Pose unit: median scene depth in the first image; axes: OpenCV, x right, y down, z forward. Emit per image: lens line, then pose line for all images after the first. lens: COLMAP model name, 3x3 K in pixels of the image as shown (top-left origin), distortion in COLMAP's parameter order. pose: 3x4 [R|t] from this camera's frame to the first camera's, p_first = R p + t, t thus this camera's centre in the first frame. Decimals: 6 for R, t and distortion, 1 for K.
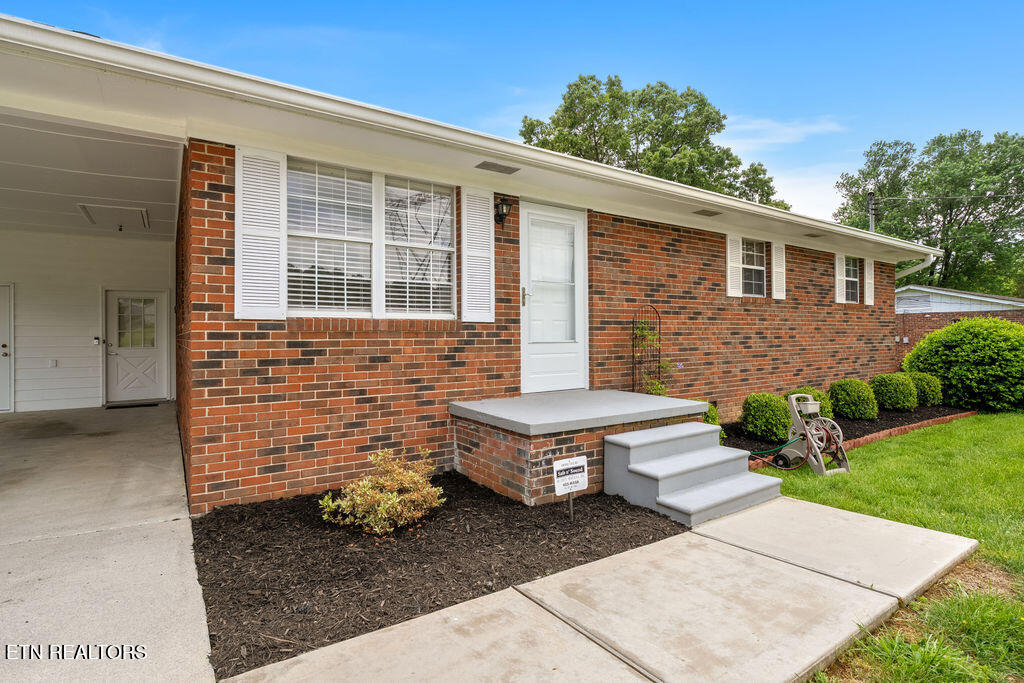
lens RADIAL K [[508.6, 0, 510.8], [0, 508.6, 334.3], [0, 0, 1]] dist [-0.000865, -0.000019]
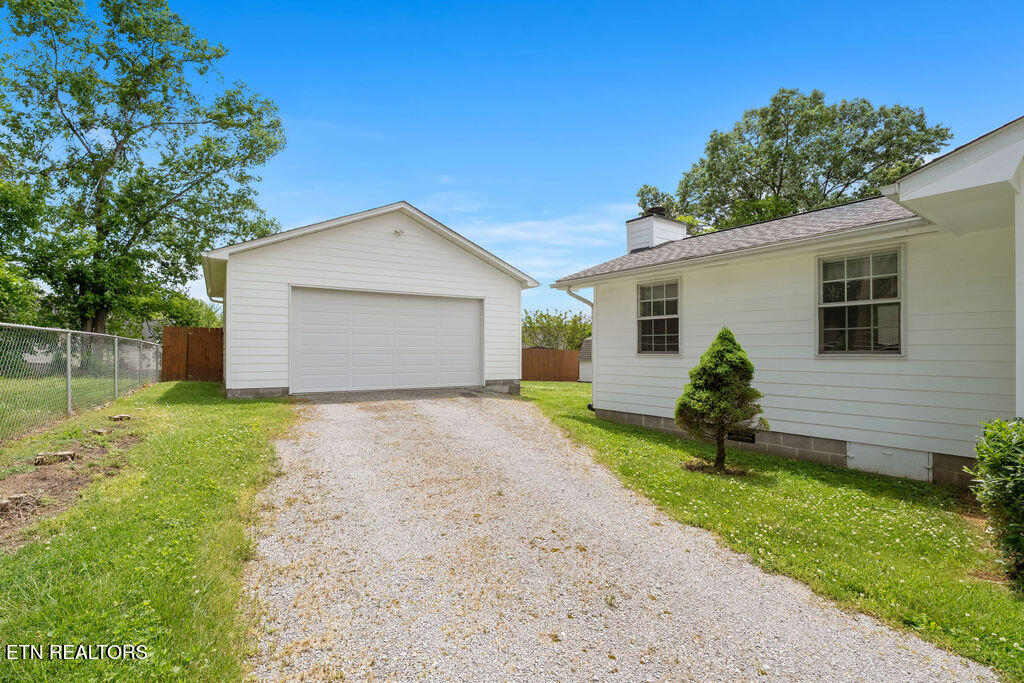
lens RADIAL K [[460.0, 0, 508.4], [0, 460.0, 343.2], [0, 0, 1]] dist [-0.003345, -0.000428]
pose [[0.996386, 0.011927, 0.084105, -2.793607], [-0.011194, 0.999895, -0.009185, -0.031701], [-0.084206, 0.008211, 0.996415, 1.036789]]
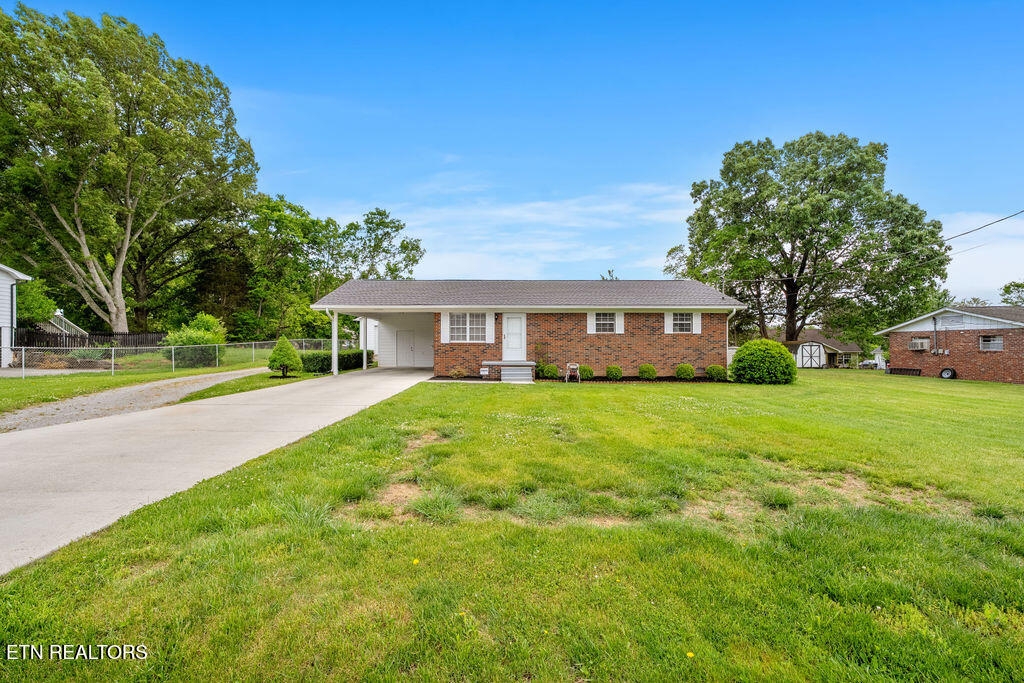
lens RADIAL K [[460.0, 0, 508.4], [0, 460.0, 343.2], [0, 0, 1]] dist [-0.003345, -0.000428]
pose [[0.837152, 0.005623, -0.546941, 1.770149], [-0.004878, 0.999984, 0.002814, -0.028284], [0.546949, 0.000312, 0.837166, -1.764647]]
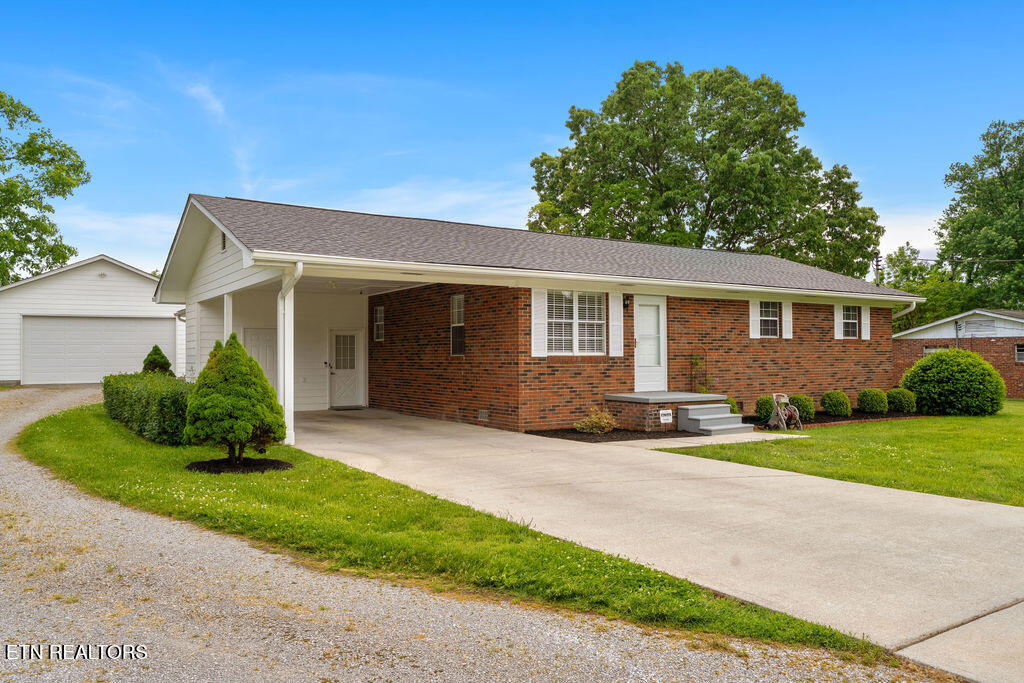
lens RADIAL K [[739.1, 0, 507.4], [0, 739.1, 340.2], [0, 0, 1]] dist [0.002013, -0.000673]
pose [[0.999773, 0.000772, -0.021288, -0.356343], [-0.001185, 0.999810, -0.019432, -0.024842], [0.021269, 0.019453, 0.999585, -1.635448]]
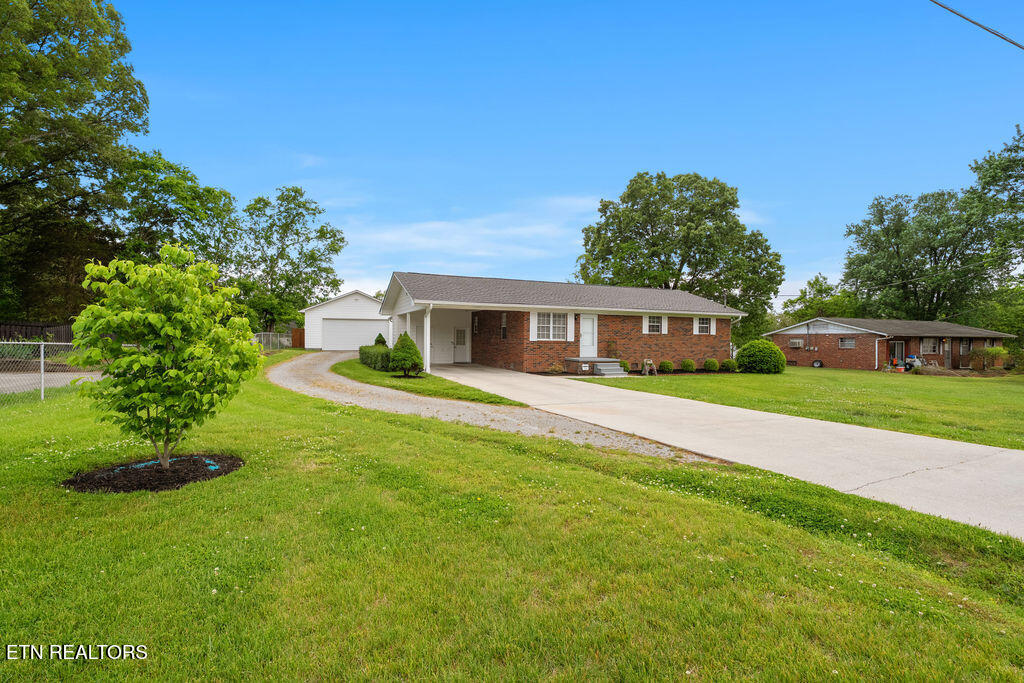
lens RADIAL K [[460.0, 0, 508.4], [0, 460.0, 343.2], [0, 0, 1]] dist [-0.003345, -0.000428]
pose [[0.981589, 0.017084, -0.190240, 0.145508], [-0.015211, 0.999820, 0.011305, -0.036193], [0.190399, -0.008203, 0.981673, -2.646939]]
